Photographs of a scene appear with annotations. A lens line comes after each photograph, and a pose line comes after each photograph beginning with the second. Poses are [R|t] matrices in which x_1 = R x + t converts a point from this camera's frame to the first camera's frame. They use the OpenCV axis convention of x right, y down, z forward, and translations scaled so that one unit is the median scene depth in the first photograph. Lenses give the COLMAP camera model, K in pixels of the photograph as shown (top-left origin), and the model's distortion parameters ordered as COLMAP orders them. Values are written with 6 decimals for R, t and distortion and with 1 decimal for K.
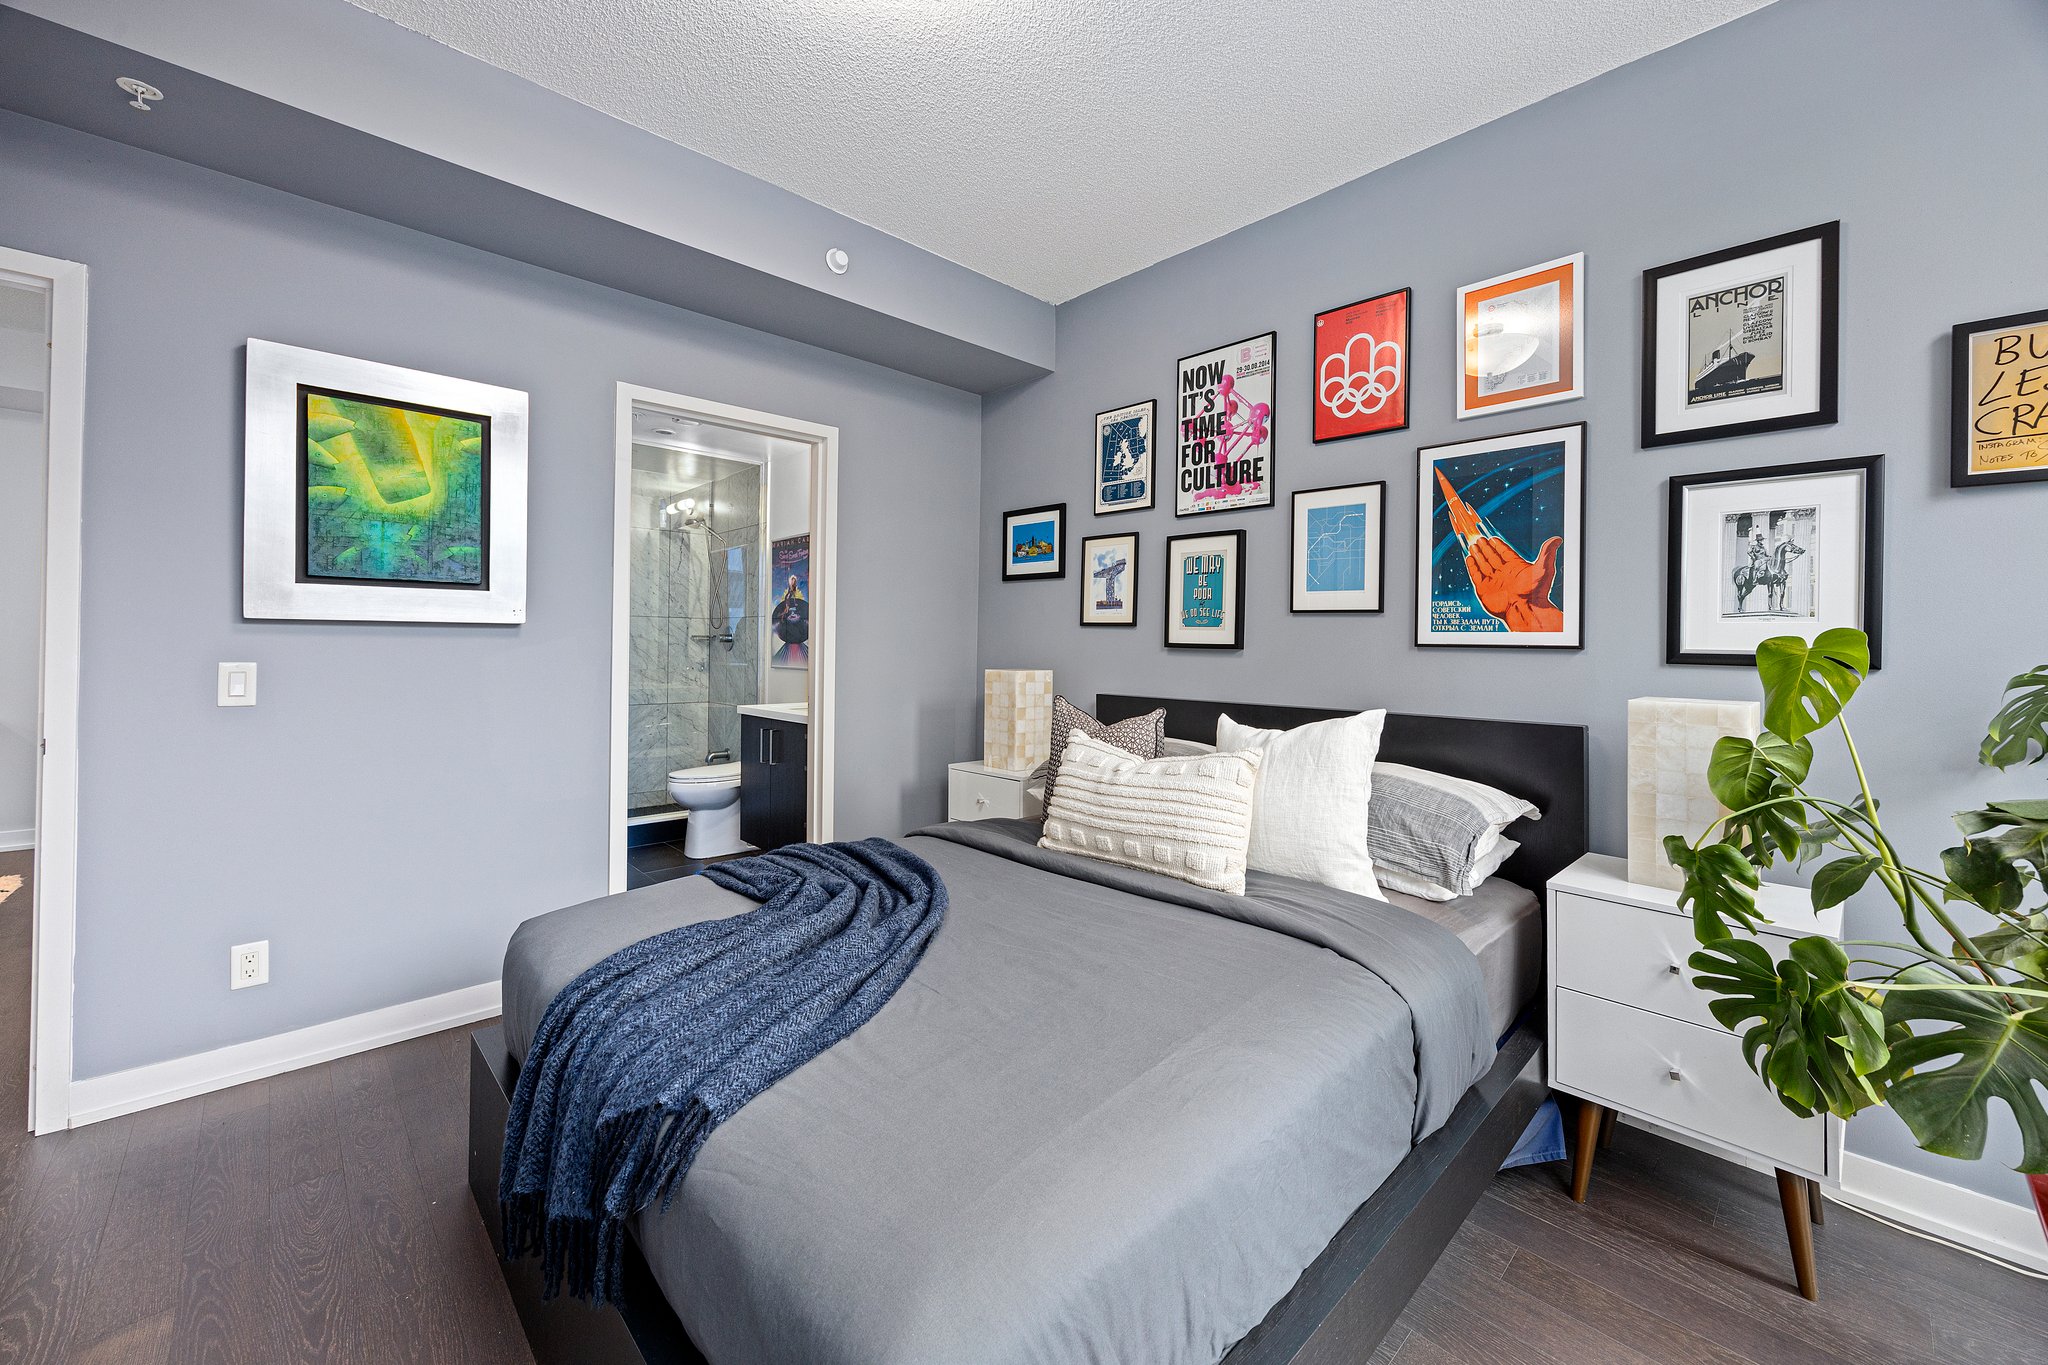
lens RADIAL K [[782.4, 0, 1027.1], [0, 782.4, 634.7], [0, 0, 1]] dist [-0.009406, 0.003823]
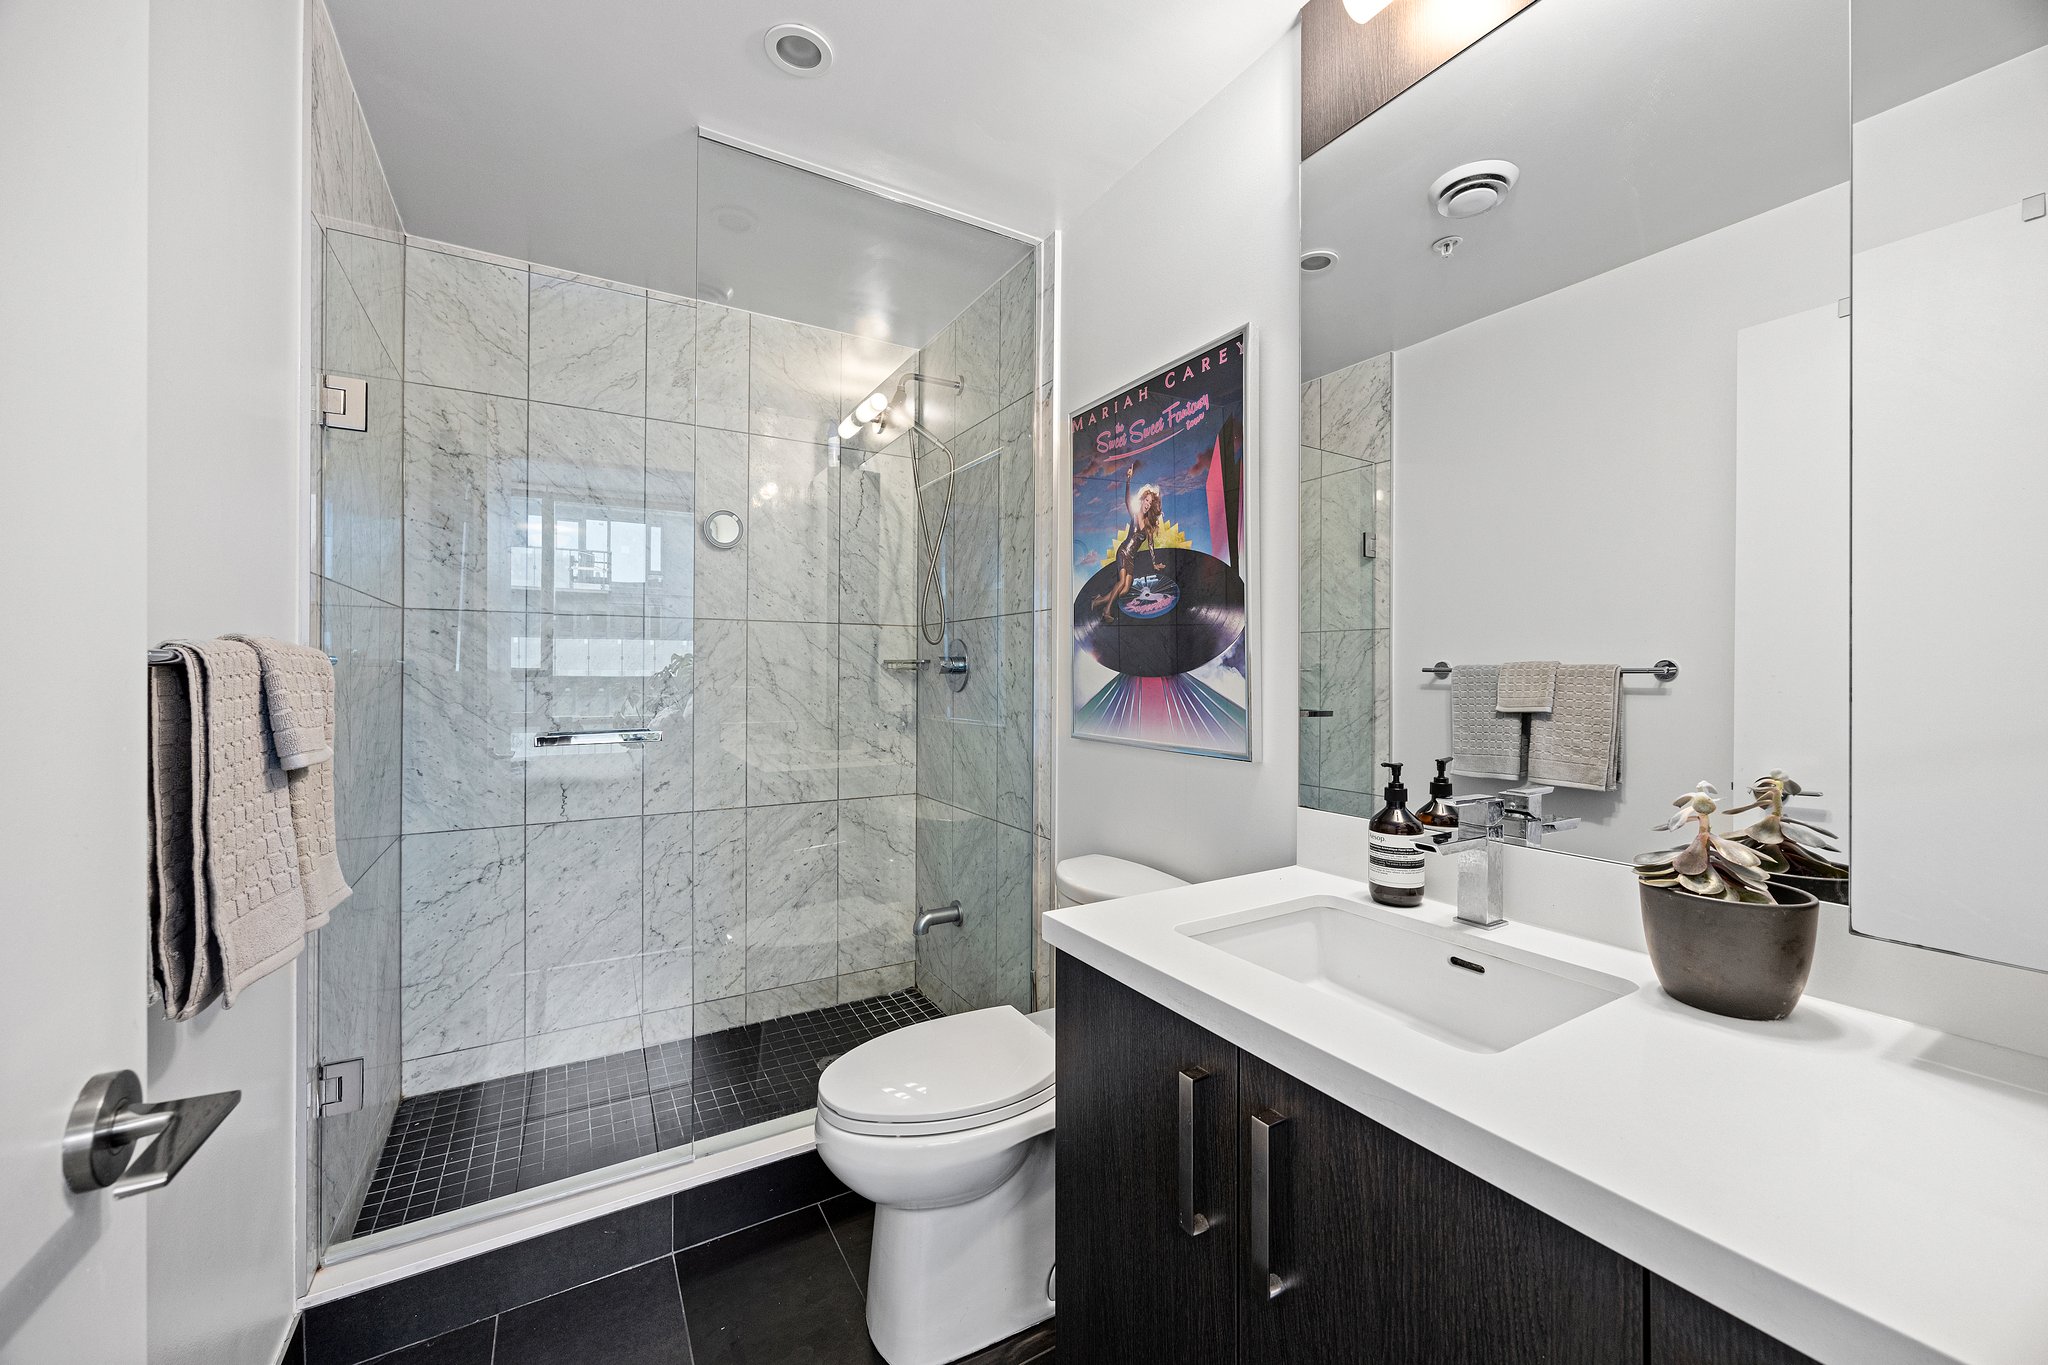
lens RADIAL K [[782.4, 0, 1024.5], [0, 782.4, 673.8], [0, 0, 1]] dist [-0.009406, 0.003823]
pose [[0.973352, -0.002708, -0.229300, -0.449797], [0.004953, 0.999945, 0.009217, 0.011001], [0.229263, -0.010107, 0.973312, 1.057311]]
